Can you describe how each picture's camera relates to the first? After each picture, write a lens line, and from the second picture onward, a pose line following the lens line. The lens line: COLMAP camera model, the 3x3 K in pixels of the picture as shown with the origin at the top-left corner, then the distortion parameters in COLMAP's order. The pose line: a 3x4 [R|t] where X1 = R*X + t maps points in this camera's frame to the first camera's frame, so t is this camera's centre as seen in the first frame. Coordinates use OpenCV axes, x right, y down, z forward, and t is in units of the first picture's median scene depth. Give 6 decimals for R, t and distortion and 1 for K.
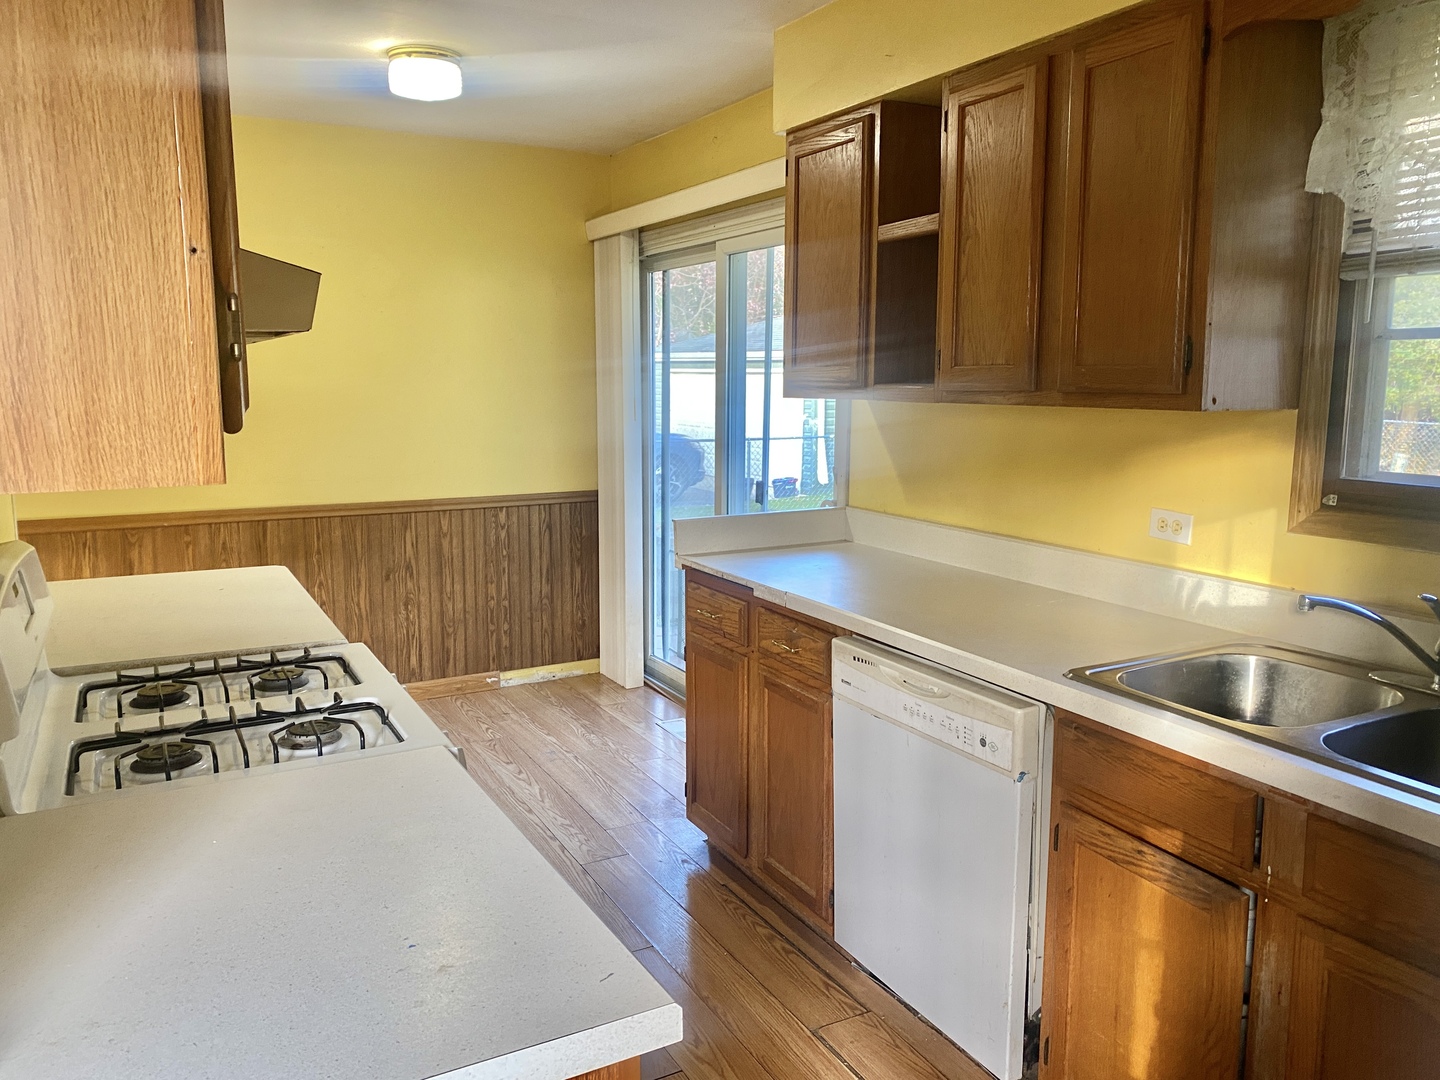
lens RADIAL K [[1092.7, 0, 720.1], [0, 1092.7, 530.8], [0, 0, 1]] dist [0.022930, -0.002178]
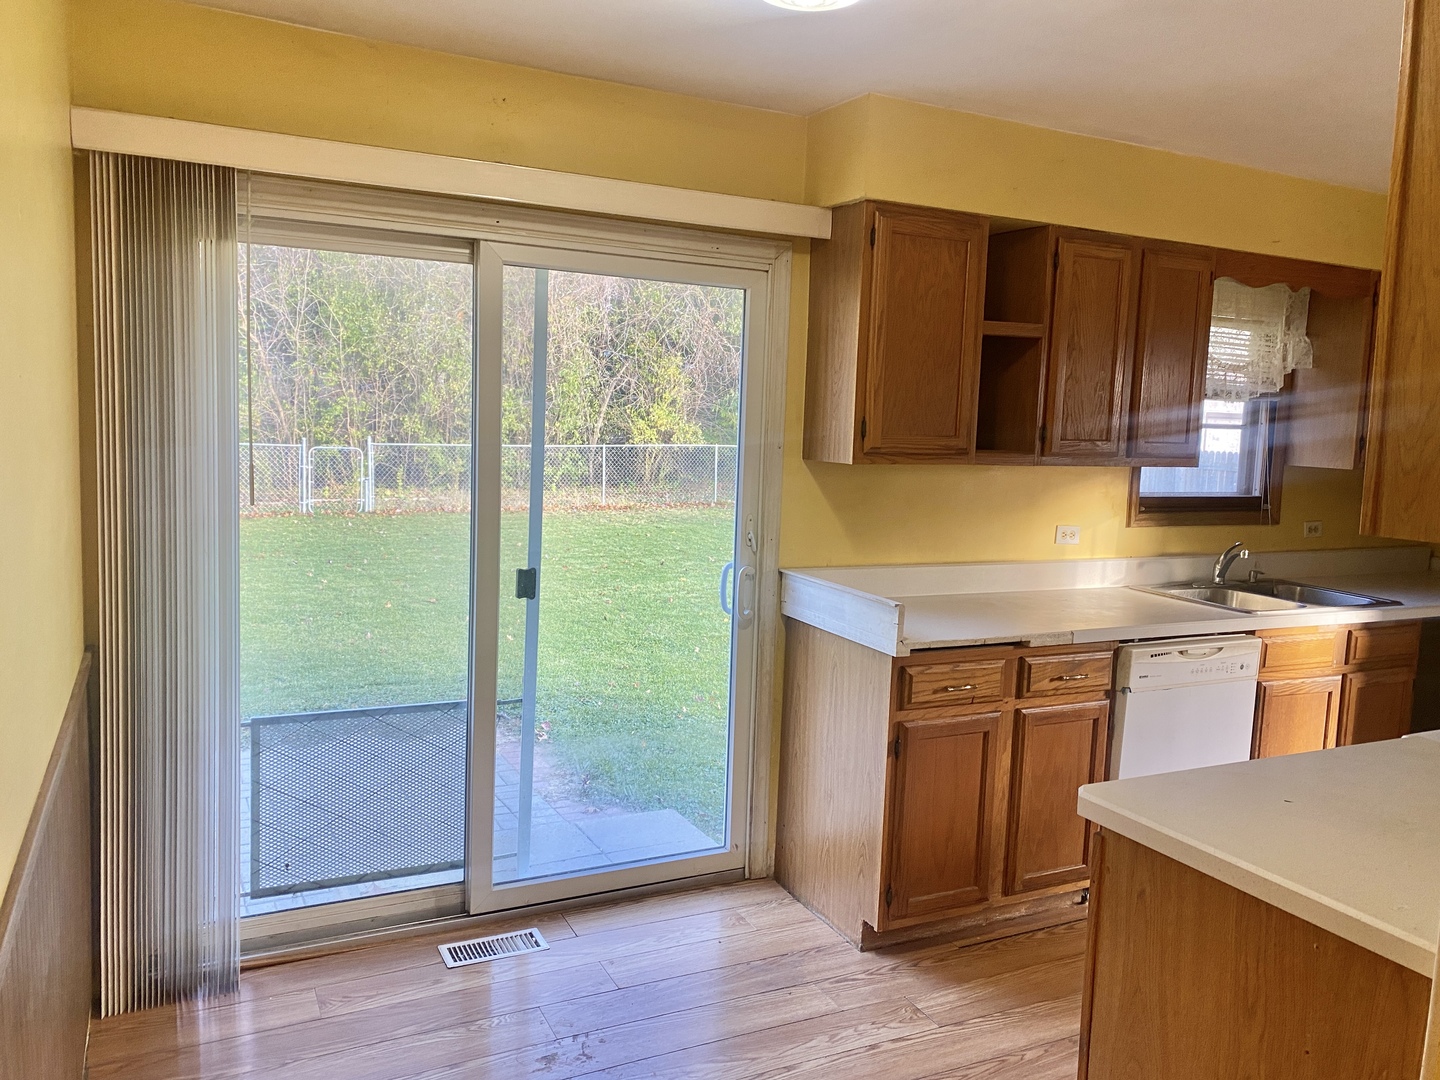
lens RADIAL K [[1092.7, 0, 720.1], [0, 1092.7, 530.8], [0, 0, 1]] dist [0.022930, -0.002178]
pose [[0.031843, -0.108677, 0.993567, -1.166141], [0.106463, 0.988784, 0.104742, -0.223704], [-0.993807, 0.102443, 0.043056, 1.353058]]
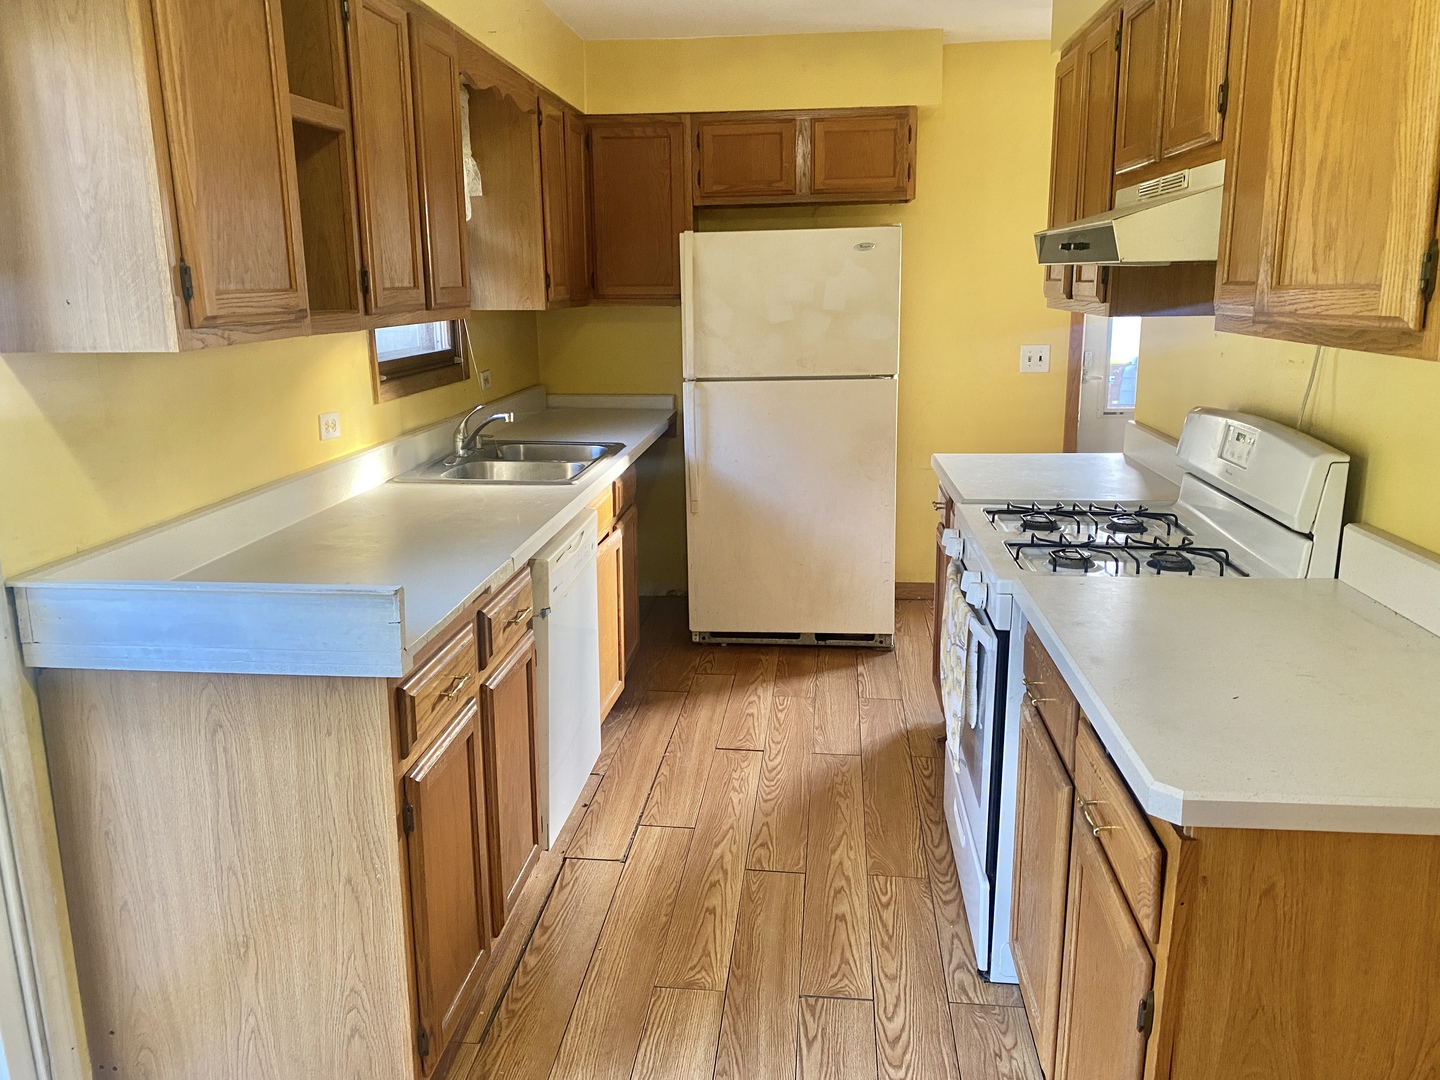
lens RADIAL K [[1092.7, 0, 720.1], [0, 1092.7, 530.8], [0, 0, 1]] dist [0.022930, -0.002178]
pose [[-0.830520, -0.115222, 0.544940, -0.563583], [0.091484, 0.936863, 0.337517, -0.244041], [-0.549424, 0.330168, -0.767543, 1.604439]]
